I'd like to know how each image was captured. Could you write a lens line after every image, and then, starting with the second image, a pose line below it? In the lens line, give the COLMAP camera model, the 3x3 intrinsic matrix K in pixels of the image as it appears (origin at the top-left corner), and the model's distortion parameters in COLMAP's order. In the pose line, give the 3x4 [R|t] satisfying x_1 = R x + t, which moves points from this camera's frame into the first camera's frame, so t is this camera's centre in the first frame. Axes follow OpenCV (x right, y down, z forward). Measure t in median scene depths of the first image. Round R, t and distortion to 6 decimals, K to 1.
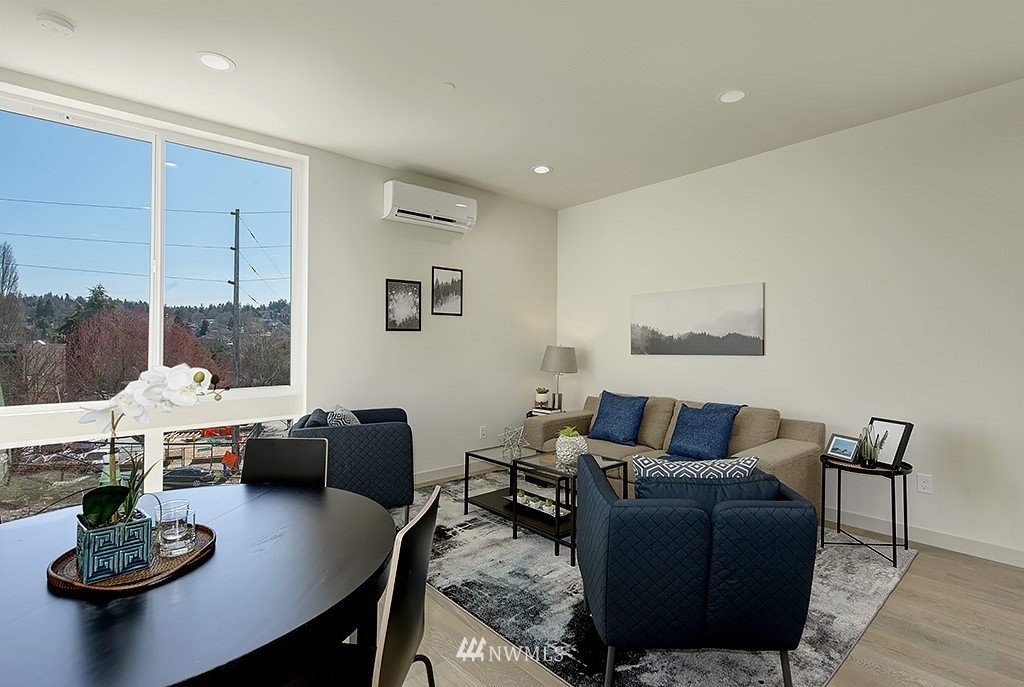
lens RADIAL K [[496.2, 0, 511.1], [0, 496.2, 345.0], [0, 0, 1]] dist [-0.003174, -0.000151]
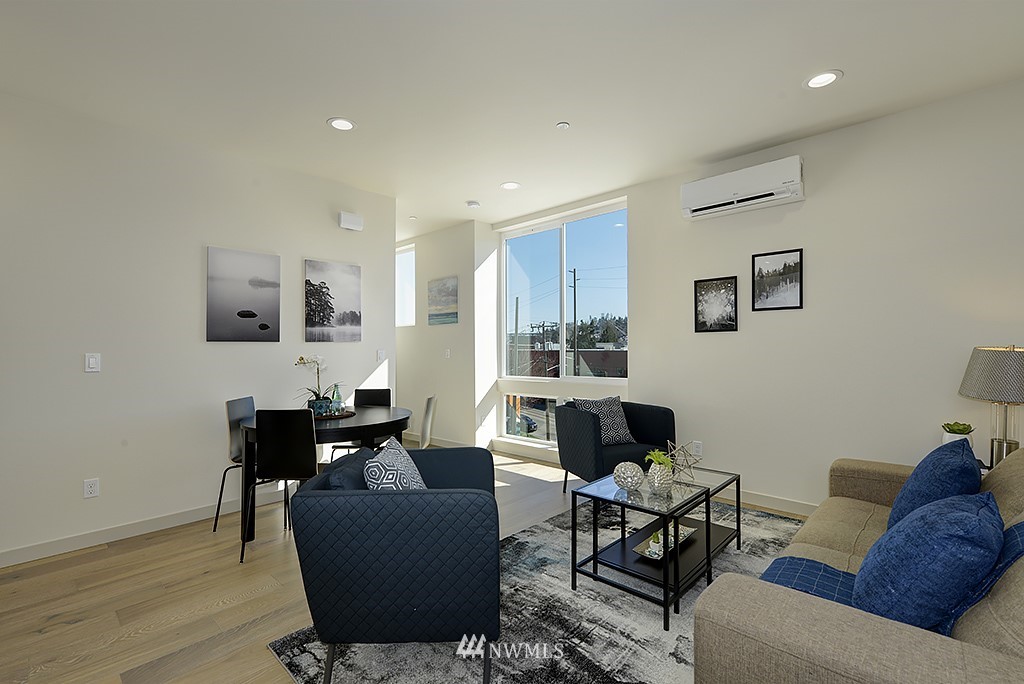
lens RADIAL K [[471.1, 0, 513.6], [0, 471.1, 340.0], [0, 0, 1]] dist [0.000302, -0.000007]
pose [[0.073731, -0.016199, -0.997147, 0.640748], [0.001982, 0.999868, -0.016096, 0.001395], [0.997276, -0.000789, 0.073754, 0.537920]]
